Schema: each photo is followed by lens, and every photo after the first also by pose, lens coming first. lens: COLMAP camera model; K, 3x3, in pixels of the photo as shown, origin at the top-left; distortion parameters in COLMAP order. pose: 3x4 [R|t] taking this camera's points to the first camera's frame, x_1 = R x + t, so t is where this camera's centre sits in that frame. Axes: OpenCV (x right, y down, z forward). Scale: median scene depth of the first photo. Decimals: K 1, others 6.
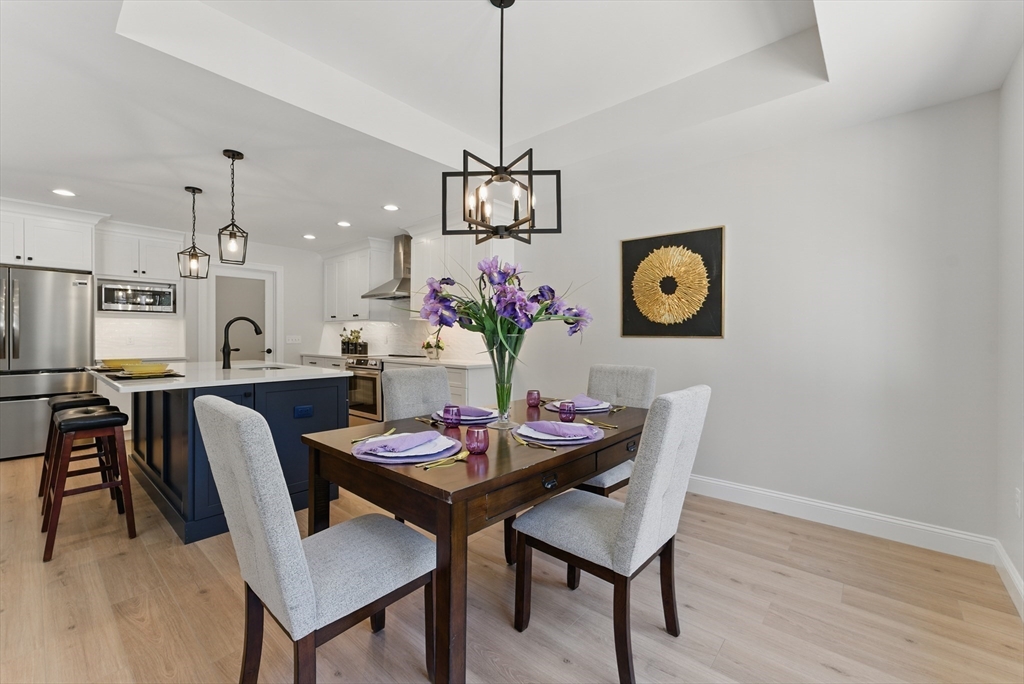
lens RADIAL K [[428.3, 0, 495.3], [0, 428.3, 337.3], [0, 0, 1]] dist [-0.000073, 0.000082]
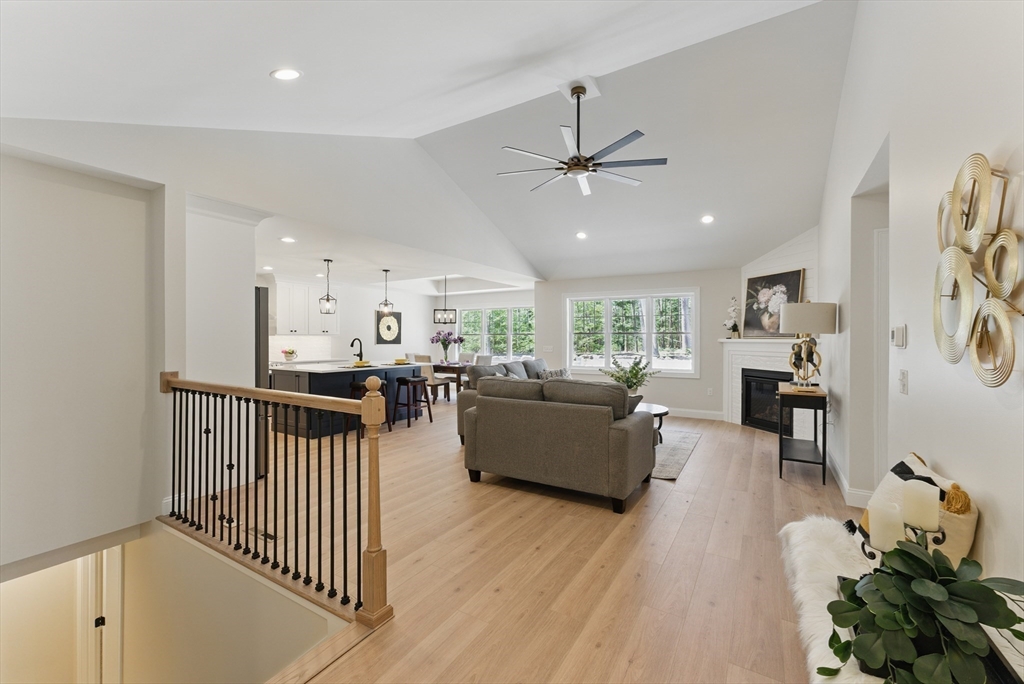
lens RADIAL K [[431.6, 0, 512.0], [0, 431.6, 342.0], [0, 0, 1]] dist [-0.035530, 0.000037]
pose [[-0.189265, -0.012239, 0.981850, -2.176076], [0.002085, 0.999915, 0.012866, -0.044305], [-0.981924, 0.004482, -0.189224, 0.545610]]
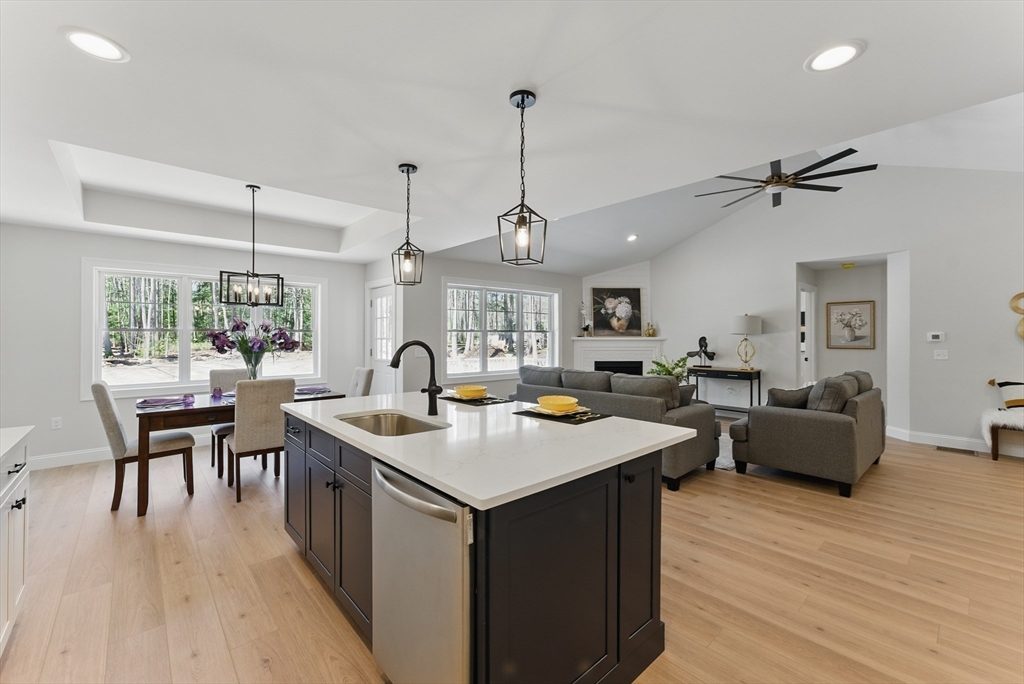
lens RADIAL K [[434.5, 0, 515.1], [0, 434.5, 331.8], [0, 0, 1]] dist [-0.001919, 0.000148]
pose [[-0.995937, 0.000625, 0.090050, -0.667907], [-0.000101, 0.999968, -0.008056, -0.041490], [-0.090052, -0.008033, -0.995905, 1.369761]]
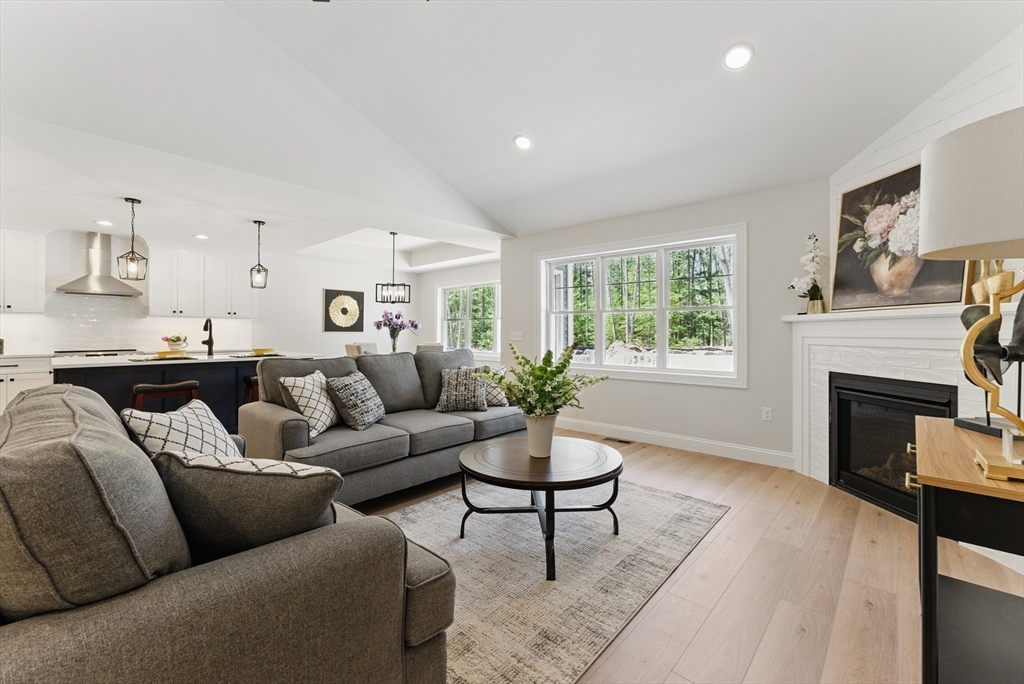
lens RADIAL K [[434.5, 0, 515.1], [0, 434.5, 331.8], [0, 0, 1]] dist [-0.001919, 0.000148]
pose [[-0.005591, -0.002285, 0.999982, -1.614115], [0.001772, 0.999996, 0.002295, -0.004030], [-0.999983, 0.001785, -0.005587, 0.022582]]
